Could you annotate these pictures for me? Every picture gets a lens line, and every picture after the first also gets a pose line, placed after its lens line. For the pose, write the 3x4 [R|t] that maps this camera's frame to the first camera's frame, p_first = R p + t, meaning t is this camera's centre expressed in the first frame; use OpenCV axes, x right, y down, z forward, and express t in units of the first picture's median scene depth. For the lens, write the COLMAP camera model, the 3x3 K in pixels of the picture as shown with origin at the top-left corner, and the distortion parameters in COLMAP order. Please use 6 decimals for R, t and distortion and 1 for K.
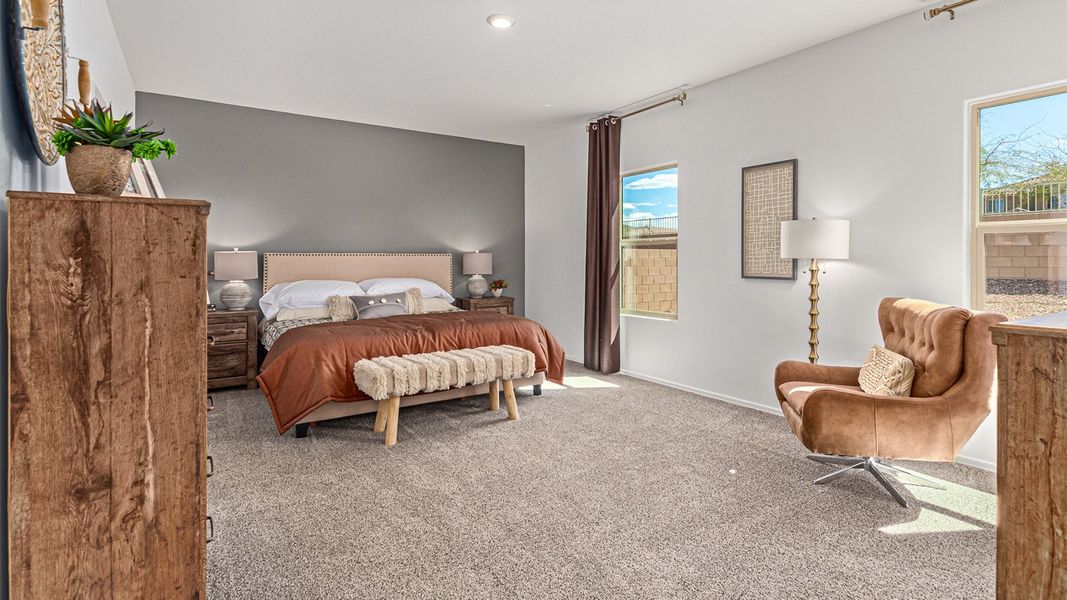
lens RADIAL K [[523.7, 0, 534.0], [0, 523.7, 262.0], [0, 0, 1]] dist [0.010816, -0.000128]
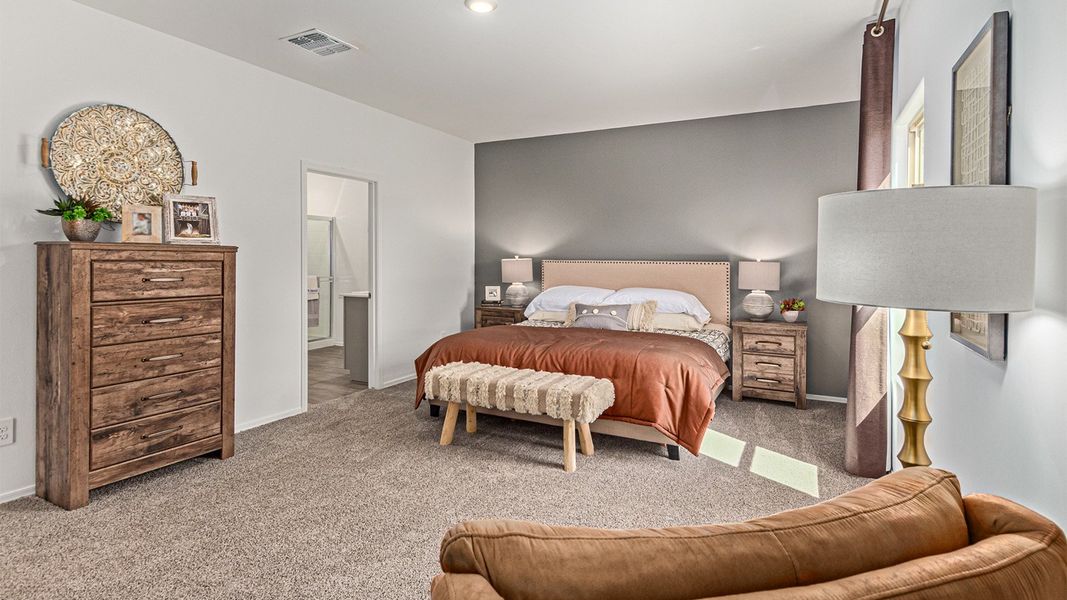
lens RADIAL K [[523.7, 0, 534.0], [0, 523.7, 262.0], [0, 0, 1]] dist [0.010816, -0.000128]
pose [[0.485691, 0.014551, -0.874010, 0.514243], [-0.014406, 0.999859, 0.008641, -0.024048], [0.874012, 0.008394, 0.485832, 0.441970]]
